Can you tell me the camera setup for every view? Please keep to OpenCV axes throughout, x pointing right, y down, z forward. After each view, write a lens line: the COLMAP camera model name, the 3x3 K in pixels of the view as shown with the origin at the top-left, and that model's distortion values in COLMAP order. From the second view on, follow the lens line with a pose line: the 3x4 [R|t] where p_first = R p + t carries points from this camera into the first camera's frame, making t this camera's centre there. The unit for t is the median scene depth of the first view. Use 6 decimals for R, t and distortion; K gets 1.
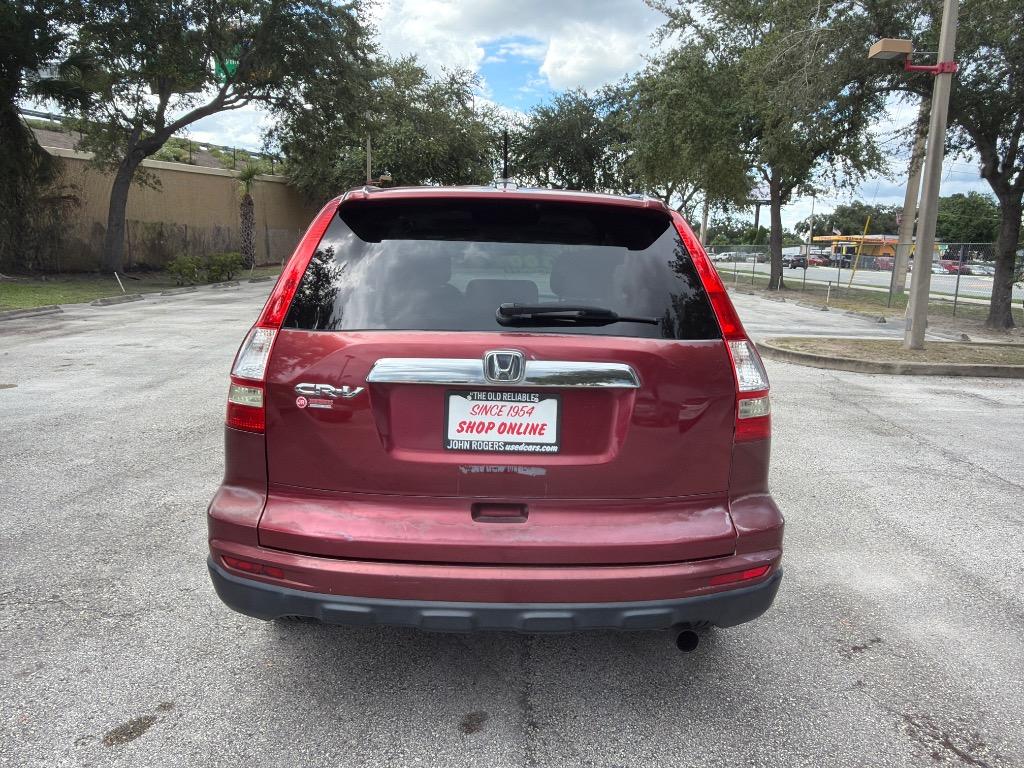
lens RADIAL K [[724.0, 0, 516.2], [0, 724.0, 382.4], [0, 0, 1]] dist [-0.005981, 0.000258]
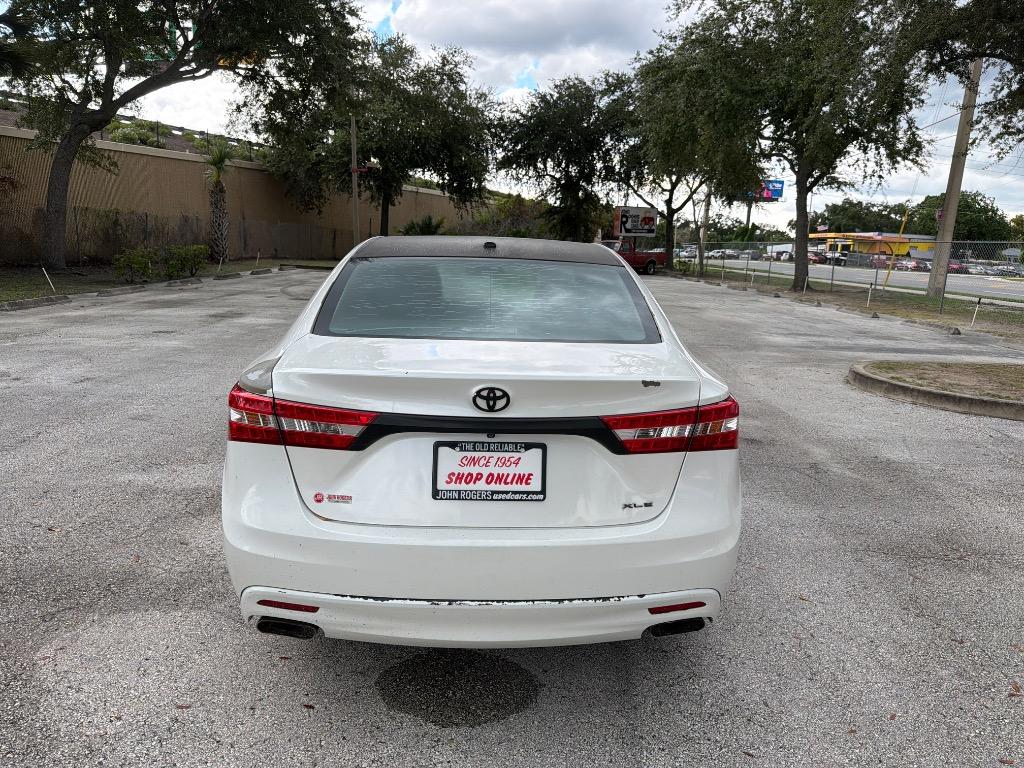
lens RADIAL K [[719.0, 0, 518.4], [0, 719.0, 388.4], [0, 0, 1]] dist [0.002866, -0.005416]
pose [[0.999857, 0.004957, 0.016187, -0.011343], [-0.005208, 0.999867, 0.015461, -0.018705], [-0.016108, -0.015543, 0.999749, 0.103125]]
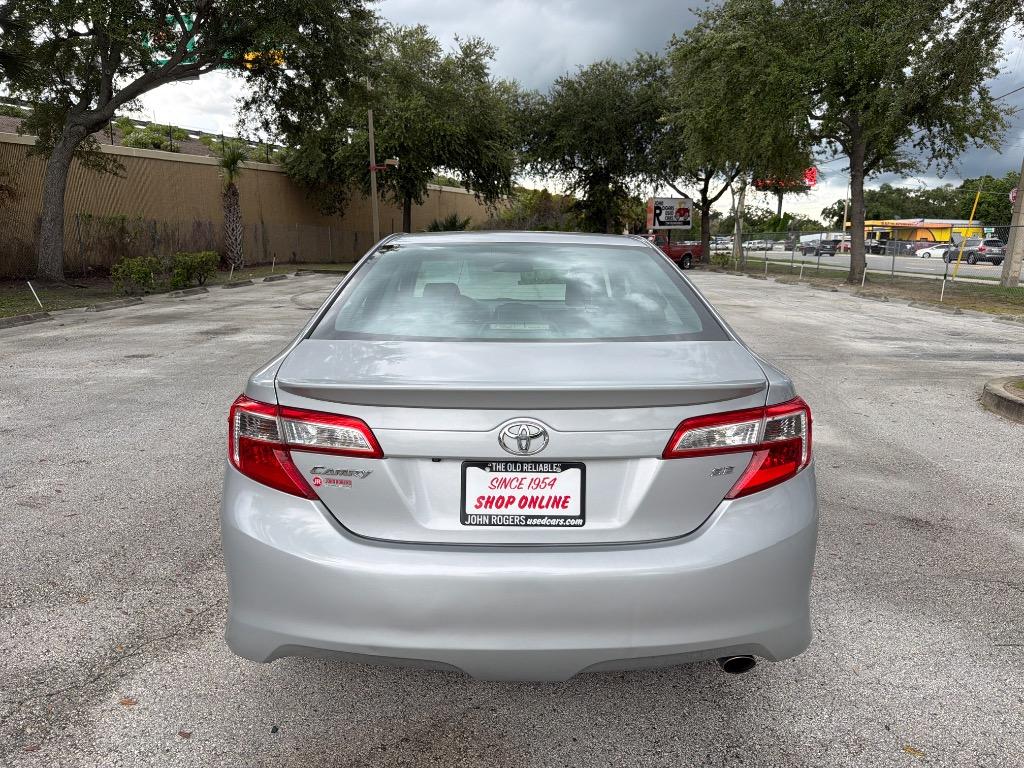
lens RADIAL K [[724.0, 0, 516.2], [0, 724.0, 382.4], [0, 0, 1]] dist [-0.005981, 0.000258]
pose [[0.999536, -0.014213, -0.026937, -0.014508], [0.014490, 0.999844, 0.010142, -0.030588], [0.026788, -0.010528, 0.999586, 0.165755]]
